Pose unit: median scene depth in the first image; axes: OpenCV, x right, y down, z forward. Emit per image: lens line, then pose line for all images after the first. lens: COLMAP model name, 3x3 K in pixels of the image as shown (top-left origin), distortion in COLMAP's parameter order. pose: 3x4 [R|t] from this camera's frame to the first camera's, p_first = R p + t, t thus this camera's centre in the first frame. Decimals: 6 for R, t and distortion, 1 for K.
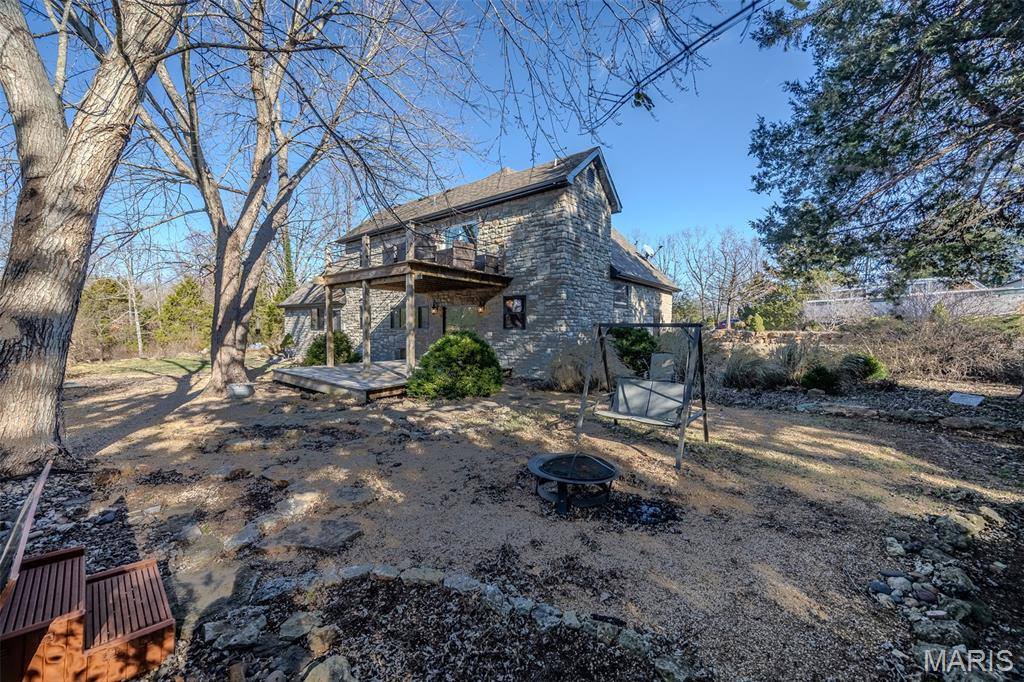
lens RADIAL K [[389.1, 0, 512.2], [0, 389.1, 340.1], [0, 0, 1]] dist [-0.001468, -0.000026]
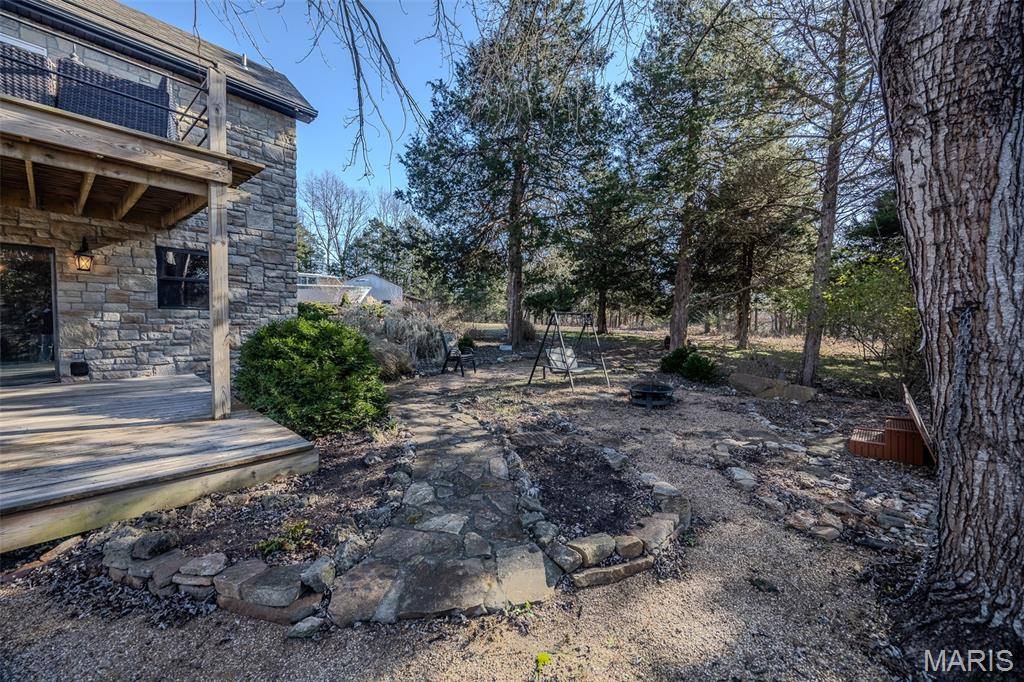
lens RADIAL K [[389.1, 0, 512.2], [0, 389.1, 340.1], [0, 0, 1]] dist [-0.001468, -0.000026]
pose [[0.024848, -0.059784, 0.997902, -0.585202], [0.004878, 0.998206, 0.059681, -0.014219], [-0.999679, 0.003384, 0.025095, 0.537331]]
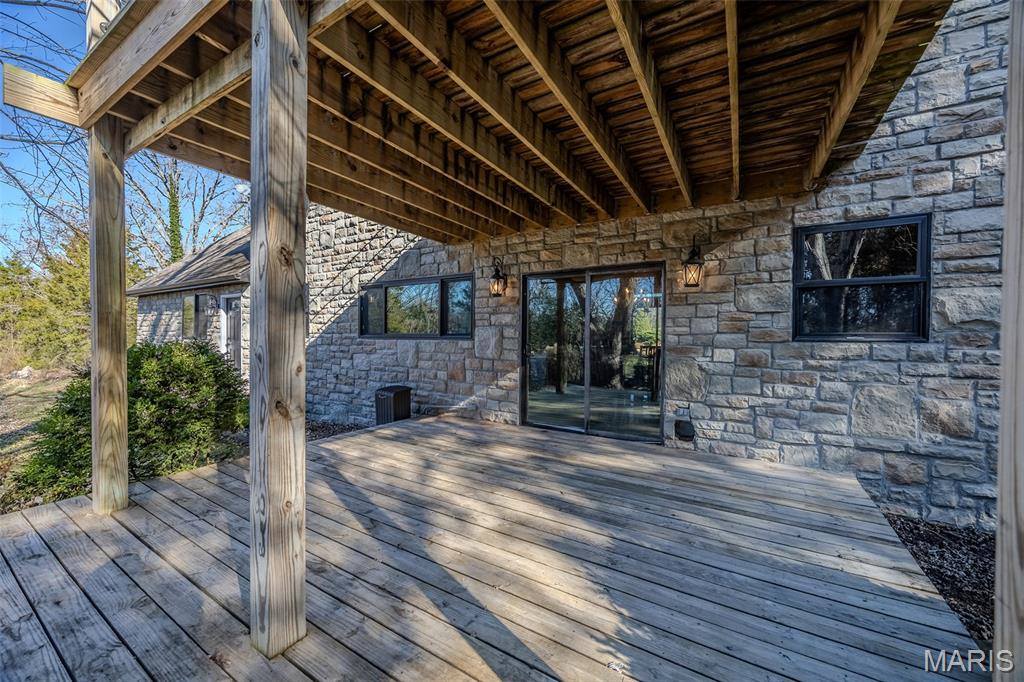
lens RADIAL K [[389.1, 0, 512.2], [0, 389.1, 340.1], [0, 0, 1]] dist [-0.001468, -0.000026]
pose [[0.990049, -0.000455, 0.140722, -0.293679], [0.002714, 0.999871, -0.015859, -0.025492], [-0.140696, 0.016084, 0.989922, 0.792836]]
